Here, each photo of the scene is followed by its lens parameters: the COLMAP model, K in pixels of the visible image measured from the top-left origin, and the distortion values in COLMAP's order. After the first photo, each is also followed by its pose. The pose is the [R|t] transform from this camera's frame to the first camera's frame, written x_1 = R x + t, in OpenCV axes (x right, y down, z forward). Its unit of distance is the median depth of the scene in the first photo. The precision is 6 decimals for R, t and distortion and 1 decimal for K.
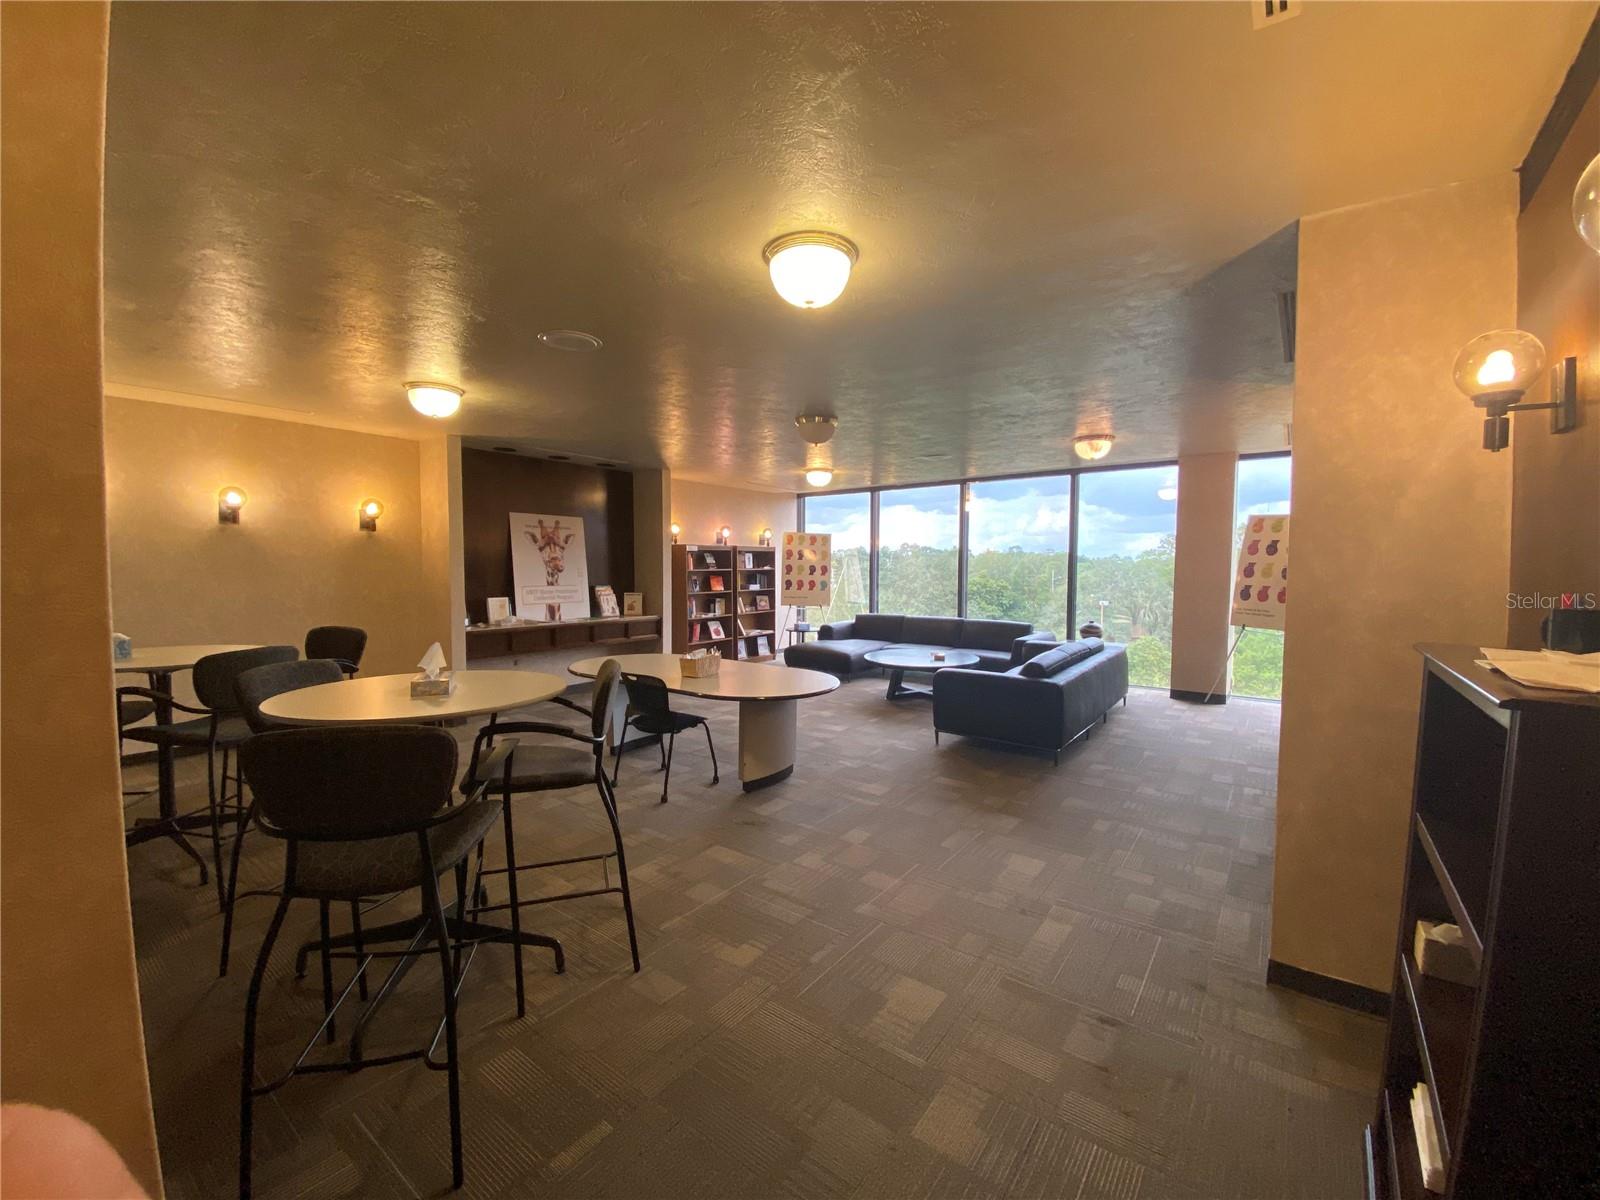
lens RADIAL K [[642.9, 0, 793.4], [0, 642.9, 602.0], [0, 0, 1]] dist [0.000067, -0.000263]
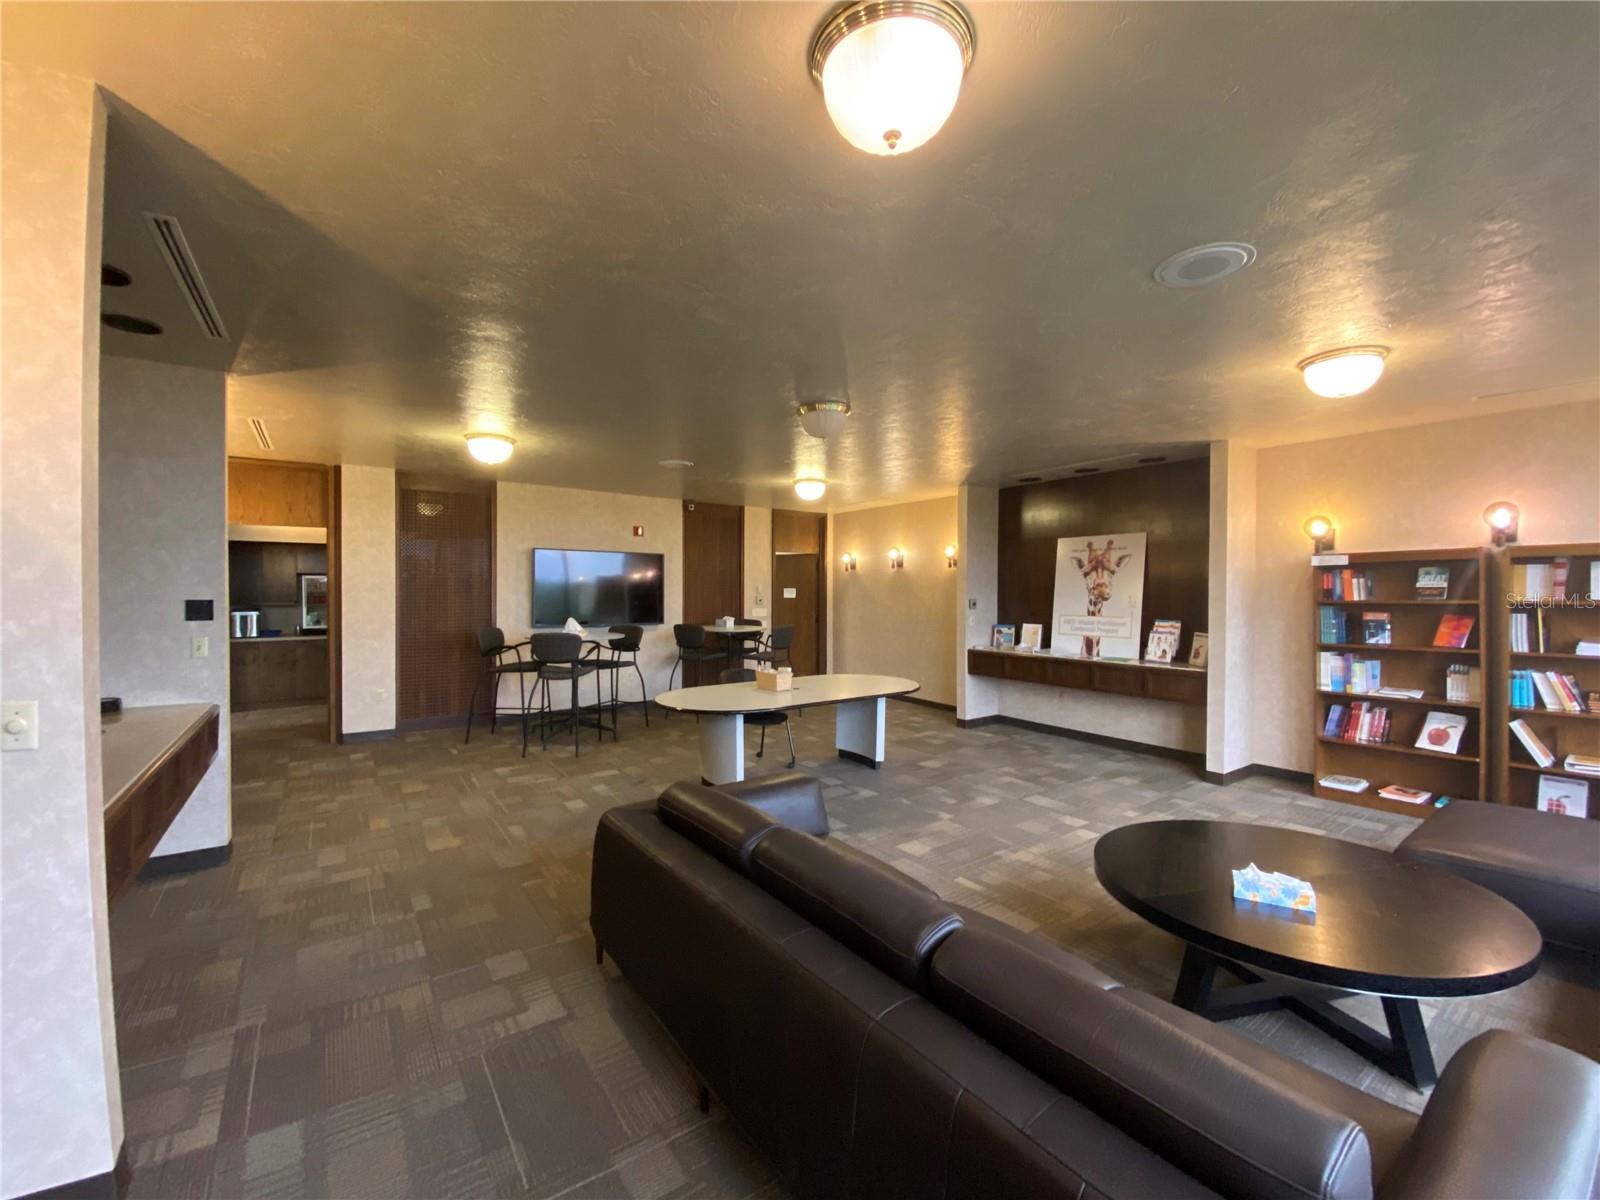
lens RADIAL K [[642.9, 0, 792.9], [0, 642.9, 605.2], [0, 0, 1]] dist [0.000067, -0.000263]
pose [[-0.288964, 0.016331, -0.957201, 0.580986], [-0.052922, 0.998053, 0.033004, -0.047200], [0.955876, 0.060194, -0.287537, 0.859793]]
